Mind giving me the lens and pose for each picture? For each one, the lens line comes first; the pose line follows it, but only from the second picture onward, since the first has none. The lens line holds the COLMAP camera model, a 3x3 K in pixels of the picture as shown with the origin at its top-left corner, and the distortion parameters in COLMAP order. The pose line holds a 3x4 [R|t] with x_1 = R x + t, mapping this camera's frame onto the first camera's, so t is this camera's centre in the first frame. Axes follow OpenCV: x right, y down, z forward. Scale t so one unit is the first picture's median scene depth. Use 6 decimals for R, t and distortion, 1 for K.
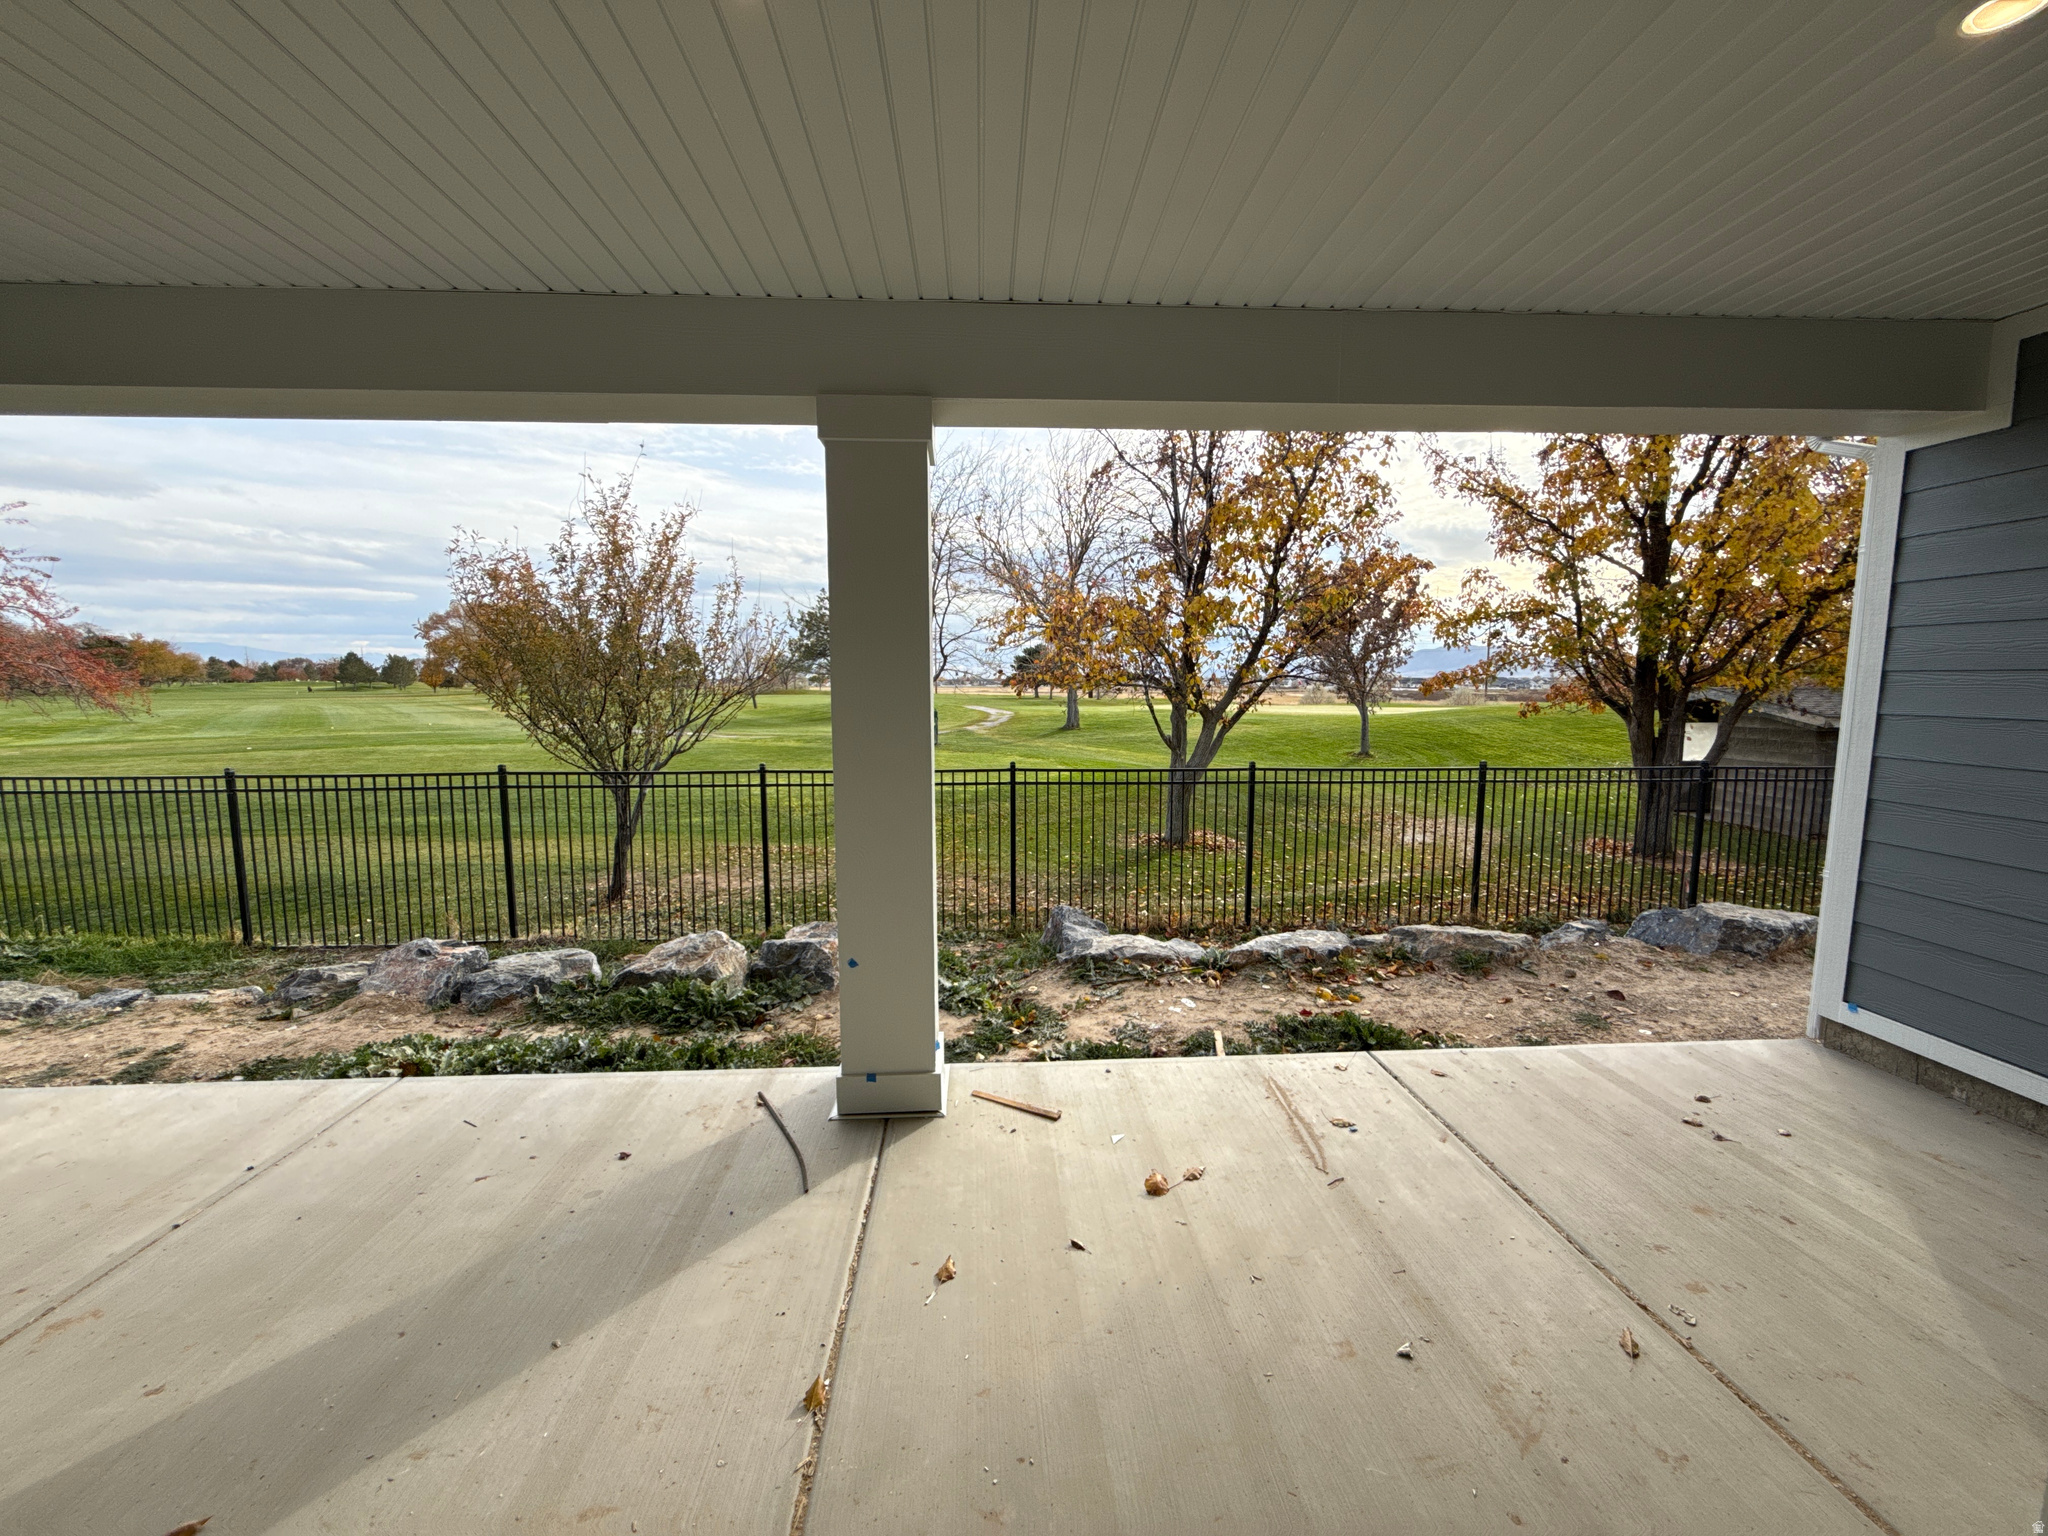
lens RADIAL K [[813.1, 0, 1024.0], [0, 813.1, 768.0], [0, 0, 1]] dist [0.000891, 0.000362]
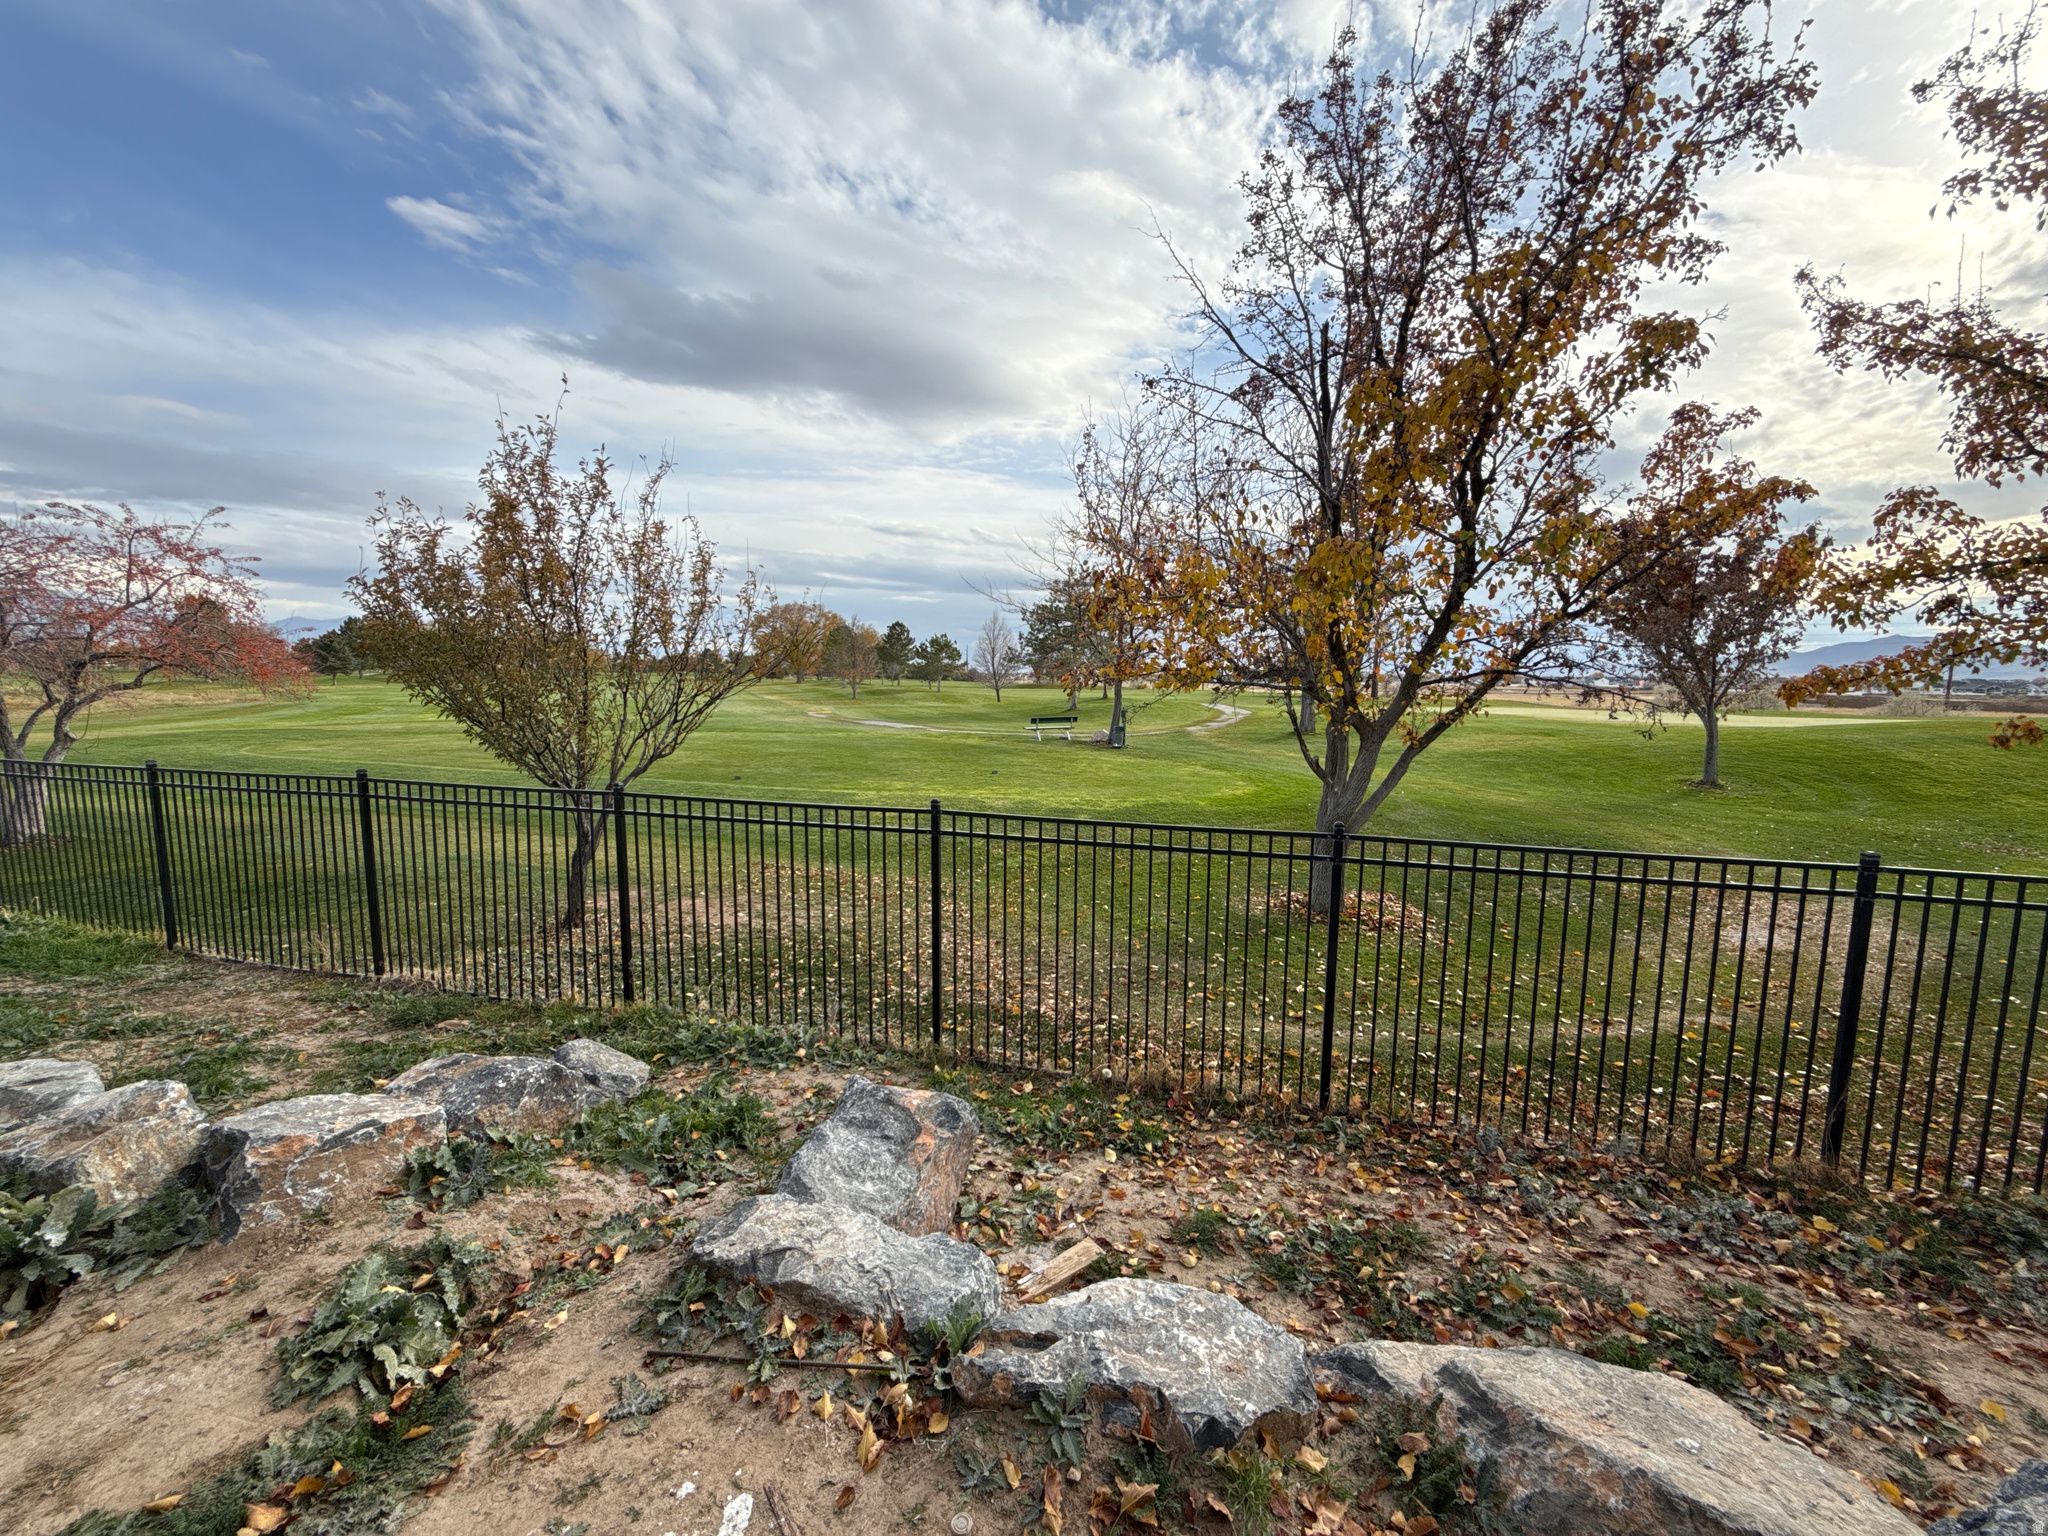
lens RADIAL K [[813.1, 0, 1024.0], [0, 813.1, 768.0], [0, 0, 1]] dist [0.000891, 0.000362]
pose [[0.944992, 0.044857, -0.324004, 0.152469], [-0.043266, 0.998990, 0.012115, -0.025502], [0.324220, 0.002570, 0.945978, 0.239179]]
